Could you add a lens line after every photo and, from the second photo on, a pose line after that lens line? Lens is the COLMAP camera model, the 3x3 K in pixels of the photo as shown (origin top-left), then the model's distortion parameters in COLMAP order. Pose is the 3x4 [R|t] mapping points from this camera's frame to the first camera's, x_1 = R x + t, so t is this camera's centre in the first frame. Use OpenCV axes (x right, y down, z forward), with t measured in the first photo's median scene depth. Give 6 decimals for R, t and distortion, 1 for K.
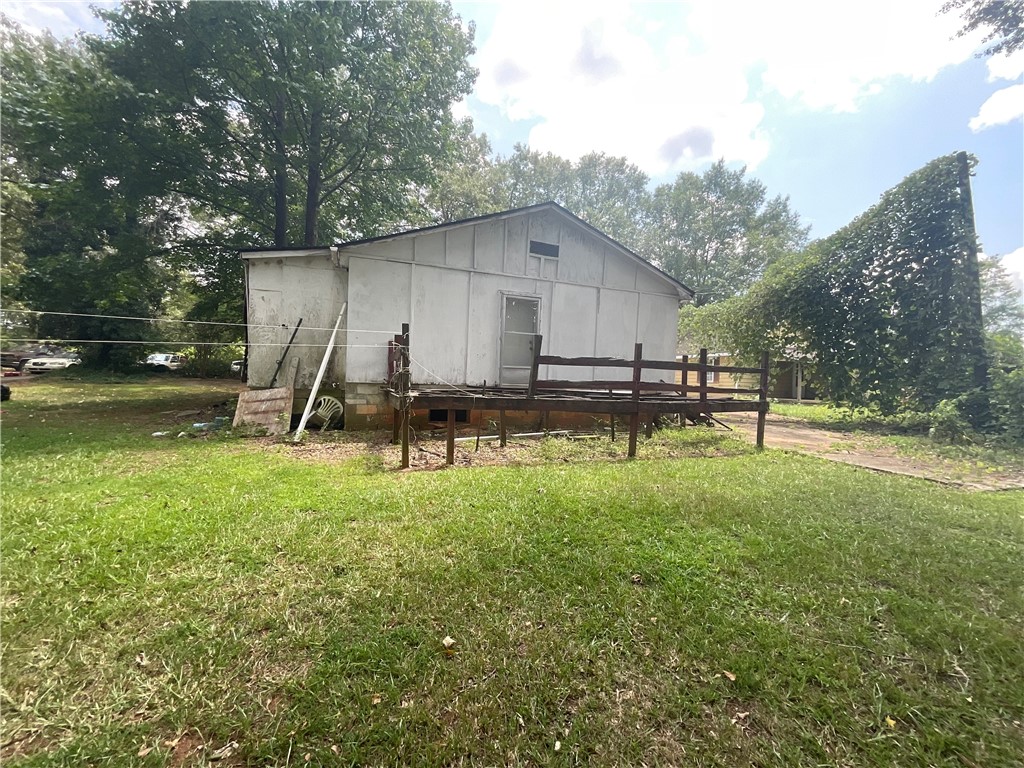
lens RADIAL K [[421.2, 0, 512.0], [0, 421.2, 384.0], [0, 0, 1]] dist [0.002356, 0.000027]
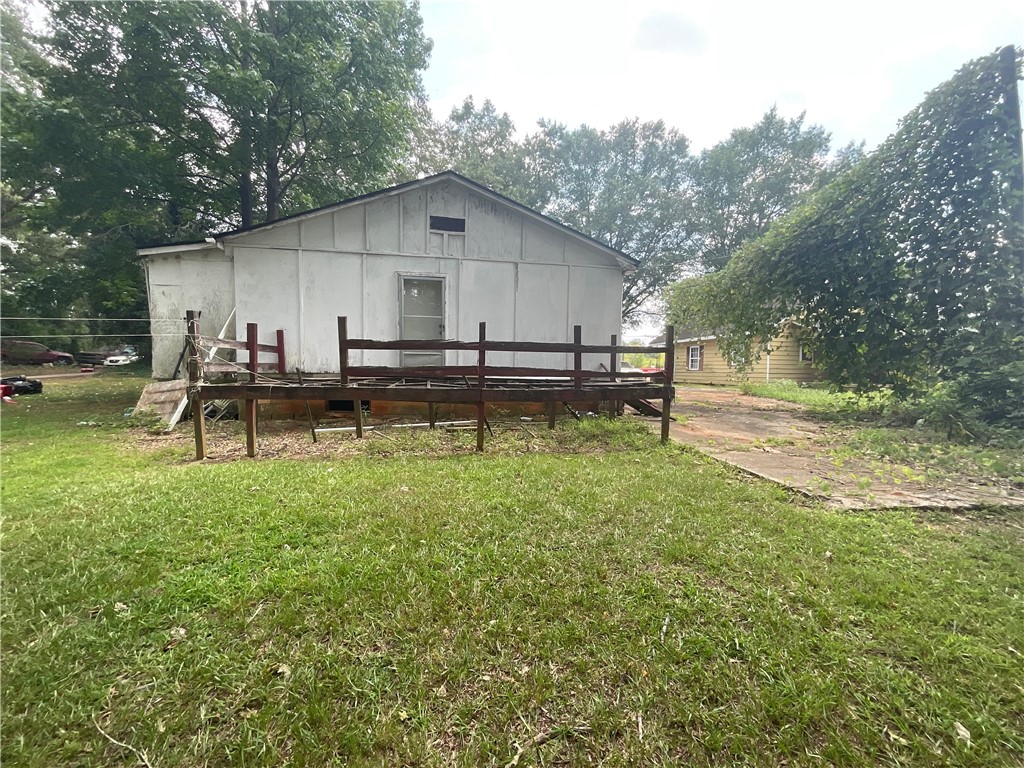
lens RADIAL K [[418.9, 0, 512.0], [0, 418.9, 384.0], [0, 0, 1]] dist [0.001470, -0.000123]
pose [[0.982688, -0.012694, -0.184831, 0.394846], [0.018225, 0.999435, 0.028257, 0.006192], [0.184368, -0.031136, 0.982364, 0.120263]]
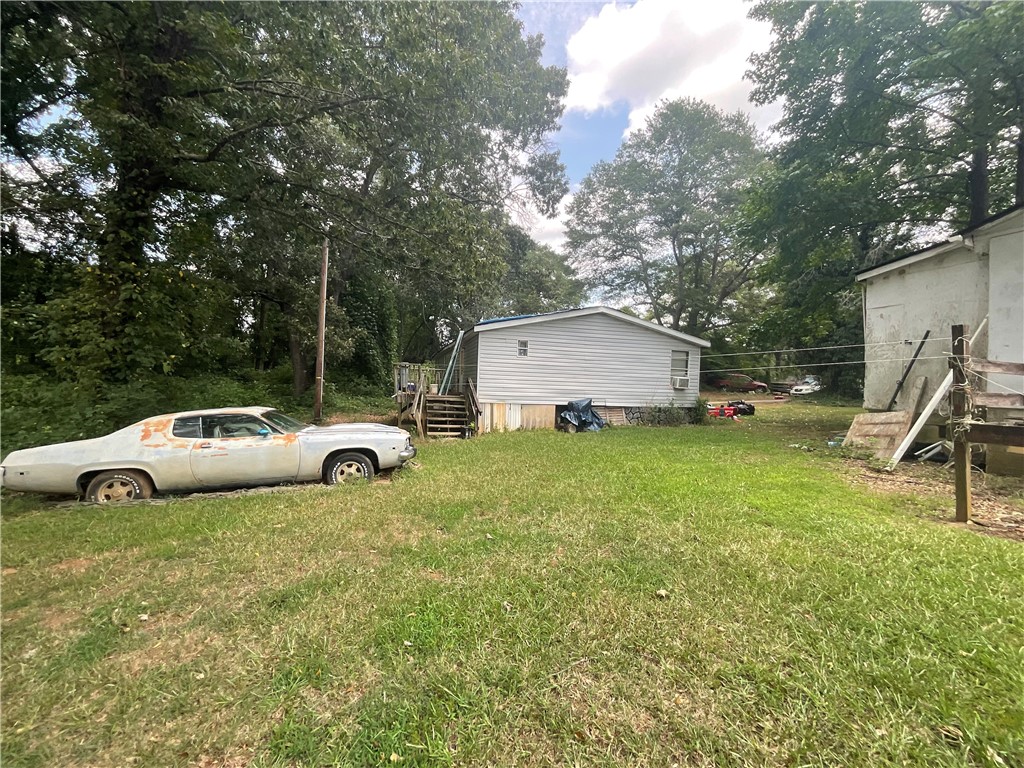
lens RADIAL K [[421.2, 0, 512.0], [0, 421.2, 384.0], [0, 0, 1]] dist [0.002356, 0.000027]
pose [[0.054062, -0.025842, -0.998203, 0.273241], [-0.038099, 0.998884, -0.027923, 0.006822], [0.997811, 0.039540, 0.053017, 0.113369]]
